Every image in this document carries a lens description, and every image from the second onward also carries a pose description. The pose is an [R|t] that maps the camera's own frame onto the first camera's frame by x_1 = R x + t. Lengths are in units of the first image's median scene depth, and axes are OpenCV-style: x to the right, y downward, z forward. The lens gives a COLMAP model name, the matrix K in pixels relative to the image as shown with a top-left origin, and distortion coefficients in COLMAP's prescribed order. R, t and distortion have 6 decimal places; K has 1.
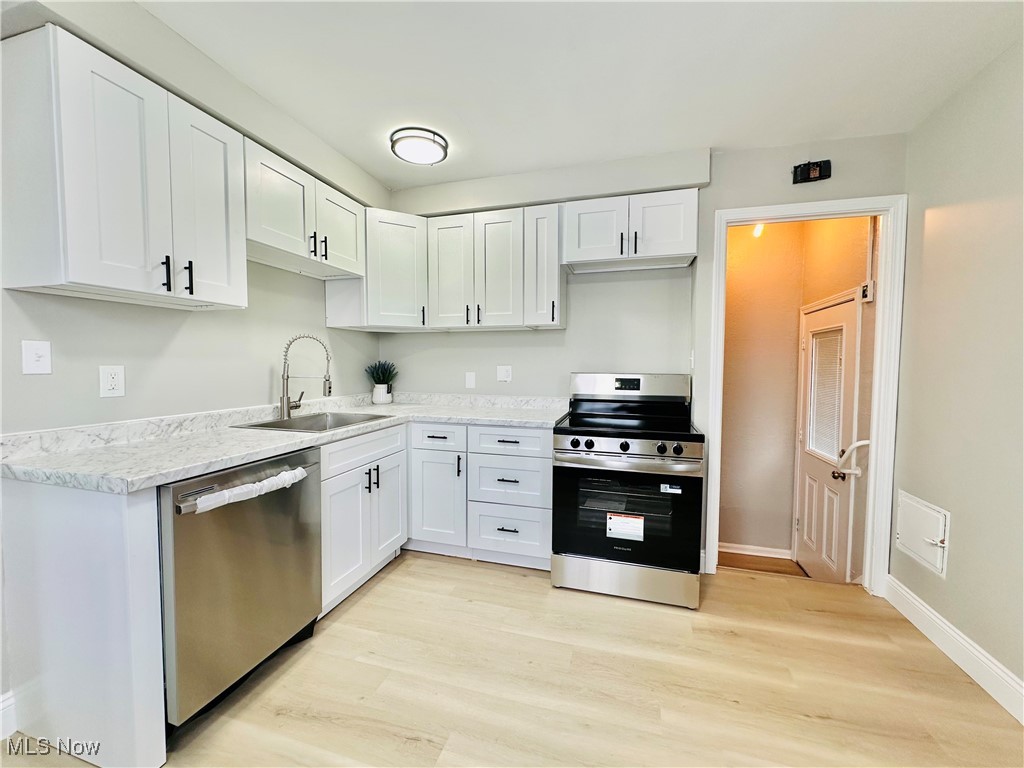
lens RADIAL K [[405.7, 0, 513.6], [0, 405.7, 383.7], [0, 0, 1]] dist [-0.003838, 0.000329]
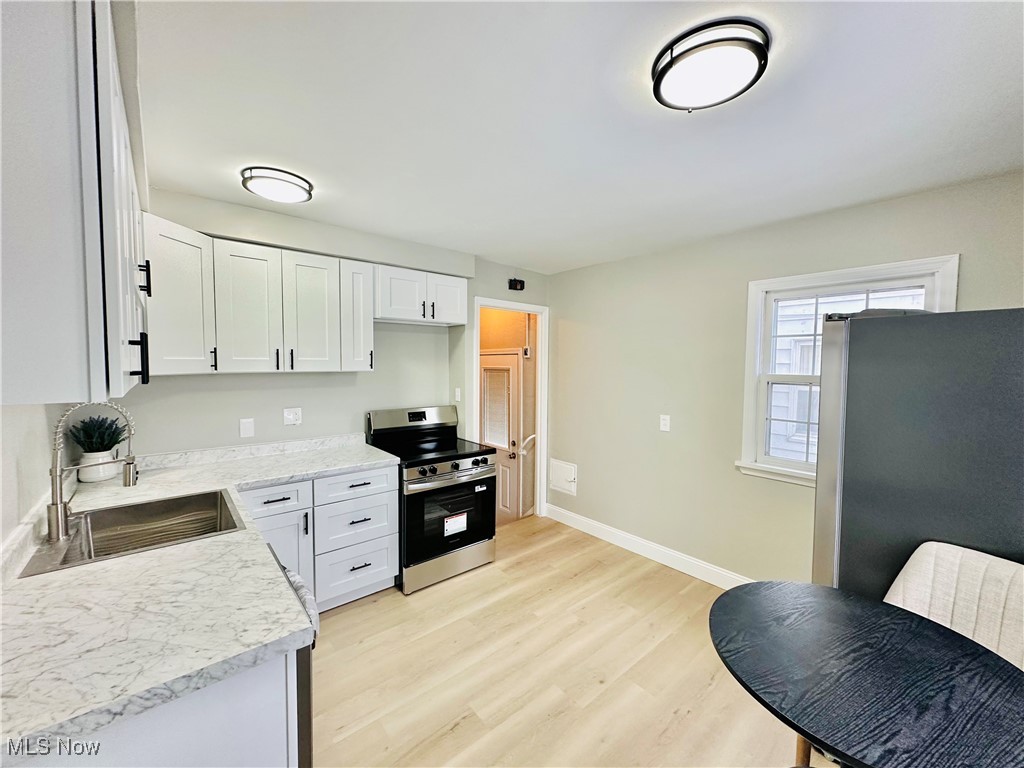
lens RADIAL K [[405.7, 0, 513.6], [0, 405.7, 383.7], [0, 0, 1]] dist [-0.003838, 0.000329]
pose [[0.544046, -0.043134, 0.837946, -0.724110], [0.035398, 0.998969, 0.028440, -0.150540], [-0.838309, 0.014189, 0.545011, 0.074317]]
